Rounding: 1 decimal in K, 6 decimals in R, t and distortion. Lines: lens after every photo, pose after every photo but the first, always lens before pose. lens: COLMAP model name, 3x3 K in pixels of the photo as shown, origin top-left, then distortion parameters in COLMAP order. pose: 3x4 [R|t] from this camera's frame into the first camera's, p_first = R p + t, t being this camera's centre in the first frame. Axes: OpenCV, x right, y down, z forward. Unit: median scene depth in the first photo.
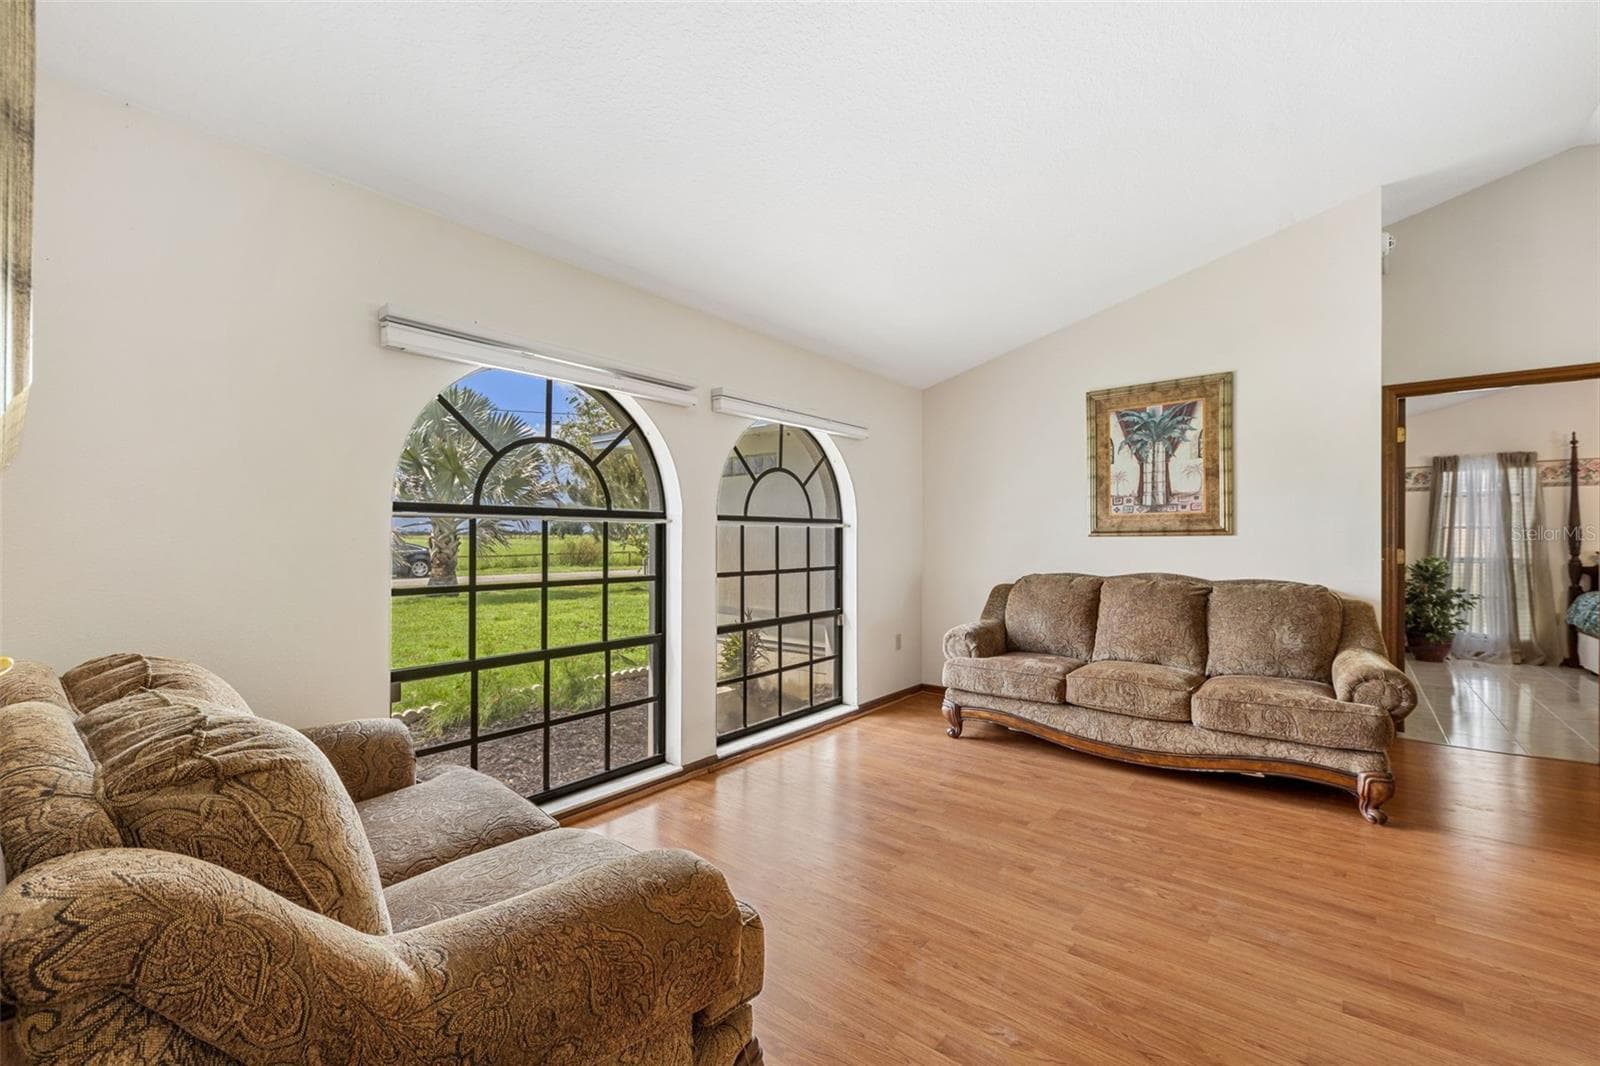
lens RADIAL K [[656.2, 0, 790.9], [0, 656.2, 536.5], [0, 0, 1]] dist [0.020730, -0.009842]
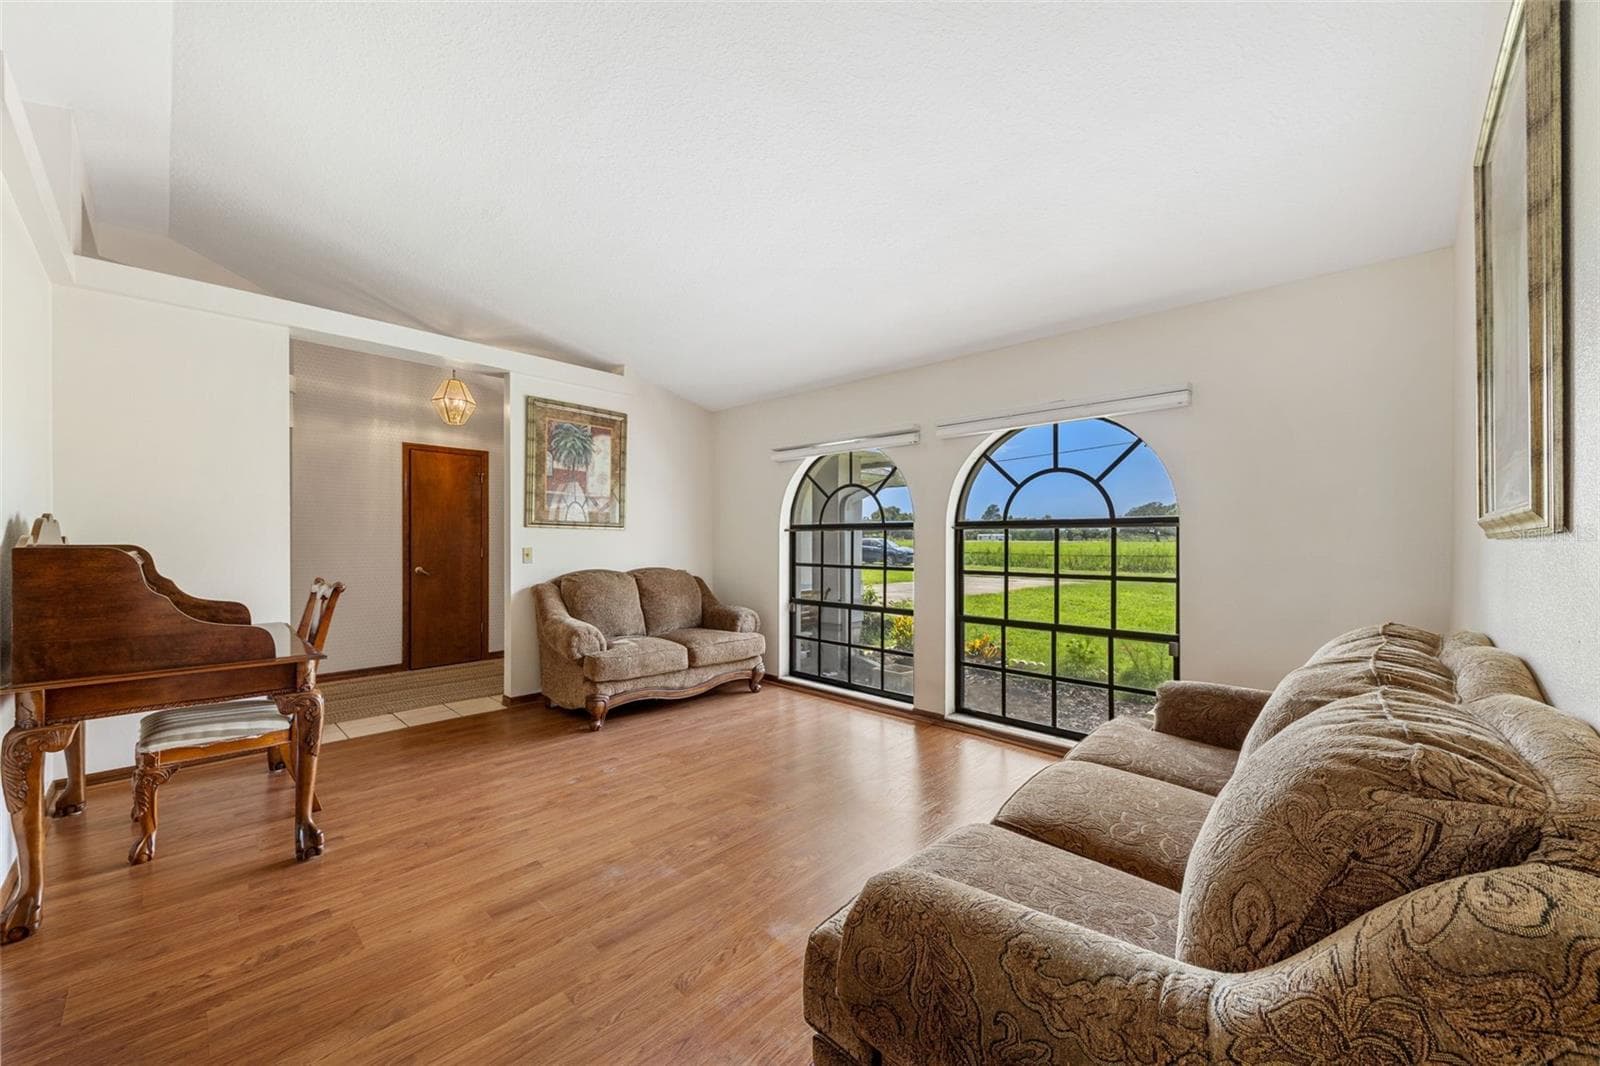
lens RADIAL K [[595.2, 0, 807.2], [0, 595.2, 548.2], [0, 0, 1]] dist [0.000080, -0.006193]
pose [[-0.051302, 0.010086, -0.998632, 1.167428], [0.000174, 0.999949, 0.010090, 0.004341], [0.998683, 0.000343, -0.051301, 0.918891]]
